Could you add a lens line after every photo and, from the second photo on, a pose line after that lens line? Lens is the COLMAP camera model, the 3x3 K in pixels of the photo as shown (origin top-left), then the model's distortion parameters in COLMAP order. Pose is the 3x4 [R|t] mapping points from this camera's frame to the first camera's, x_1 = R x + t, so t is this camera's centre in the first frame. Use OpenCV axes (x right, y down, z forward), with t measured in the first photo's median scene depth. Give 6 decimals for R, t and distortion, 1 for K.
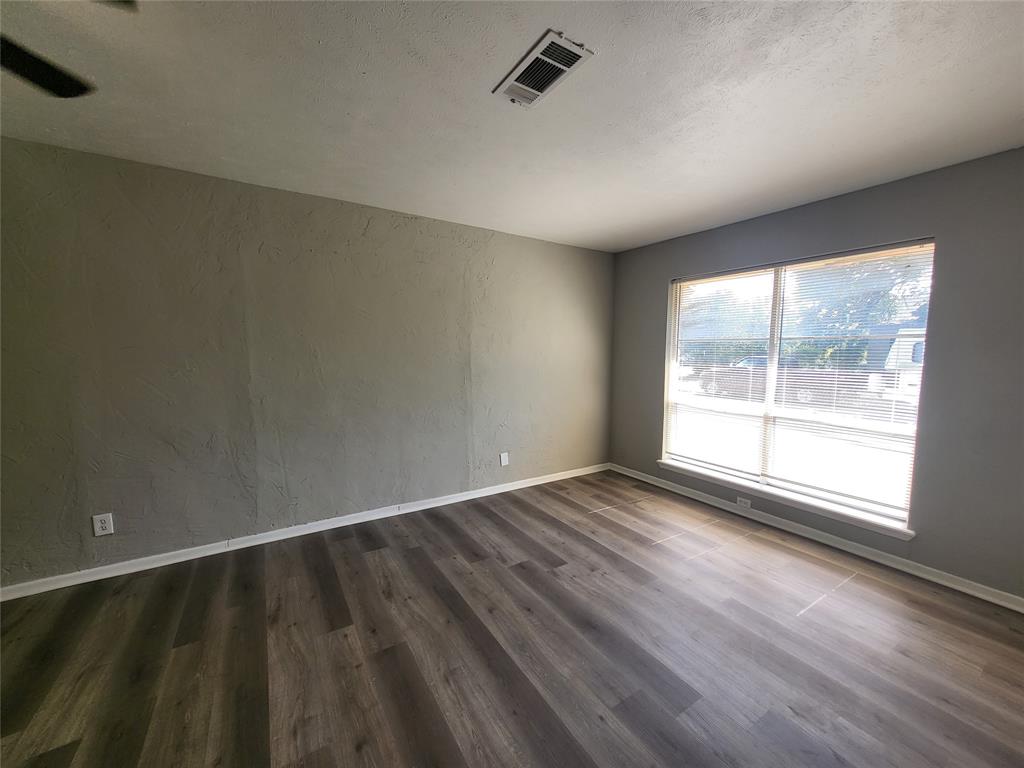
lens RADIAL K [[404.8, 0, 515.3], [0, 404.8, 385.8], [0, 0, 1]] dist [0.008469, -0.000426]
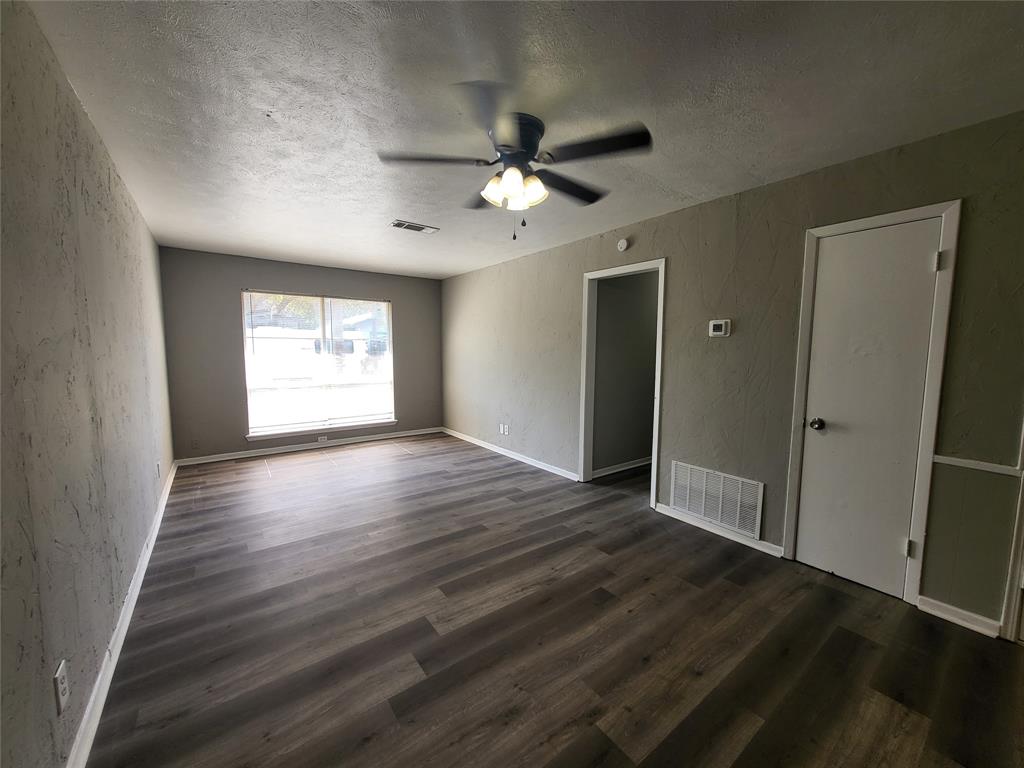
lens RADIAL K [[404.8, 0, 515.8], [0, 404.8, 386.7], [0, 0, 1]] dist [0.008469, -0.000426]
pose [[-0.070497, -0.095781, 0.992903, -1.159650], [0.089574, 0.990750, 0.101933, -0.019674], [-0.993482, 0.096124, -0.061266, 0.322871]]
